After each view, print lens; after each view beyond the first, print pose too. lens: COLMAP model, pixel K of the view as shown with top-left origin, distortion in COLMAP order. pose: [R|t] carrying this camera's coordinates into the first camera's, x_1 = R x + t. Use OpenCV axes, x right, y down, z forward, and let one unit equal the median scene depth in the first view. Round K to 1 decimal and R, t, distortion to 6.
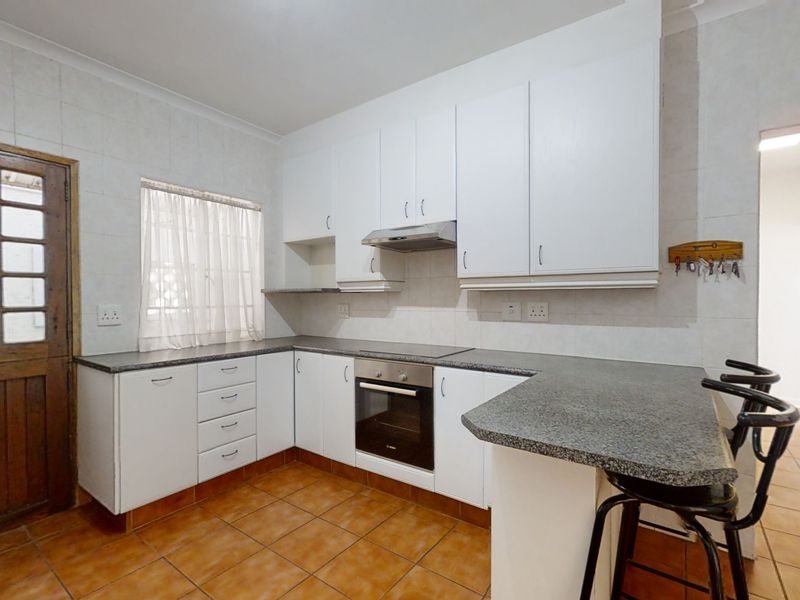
lens RADIAL K [[393.4, 0, 404.9], [0, 393.4, 302.6], [0, 0, 1]] dist [0.003048, 0.000618]
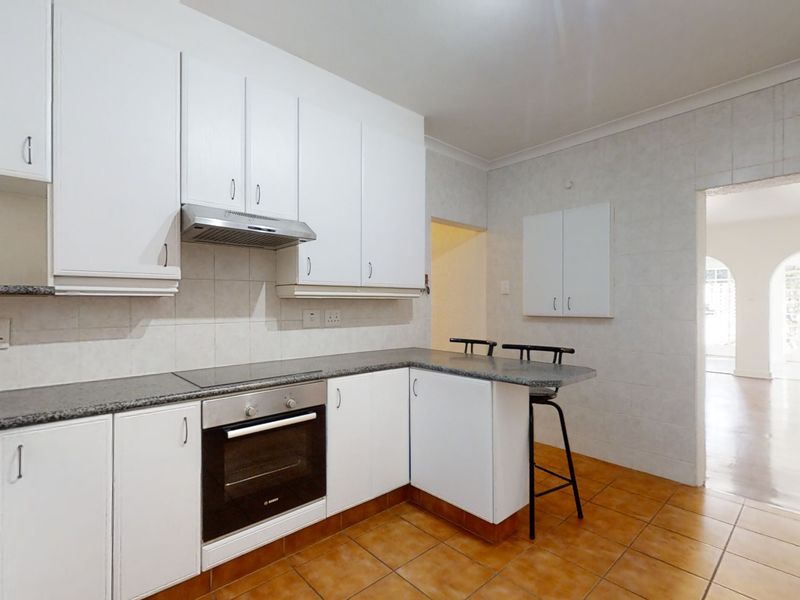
lens RADIAL K [[393.4, 0, 407.0], [0, 393.4, 299.7], [0, 0, 1]] dist [0.003048, 0.000618]
pose [[0.203499, 0.013066, 0.978988, -0.786669], [0.013892, 0.999772, -0.016231, -0.008238], [-0.978977, 0.016903, 0.203271, 0.619330]]
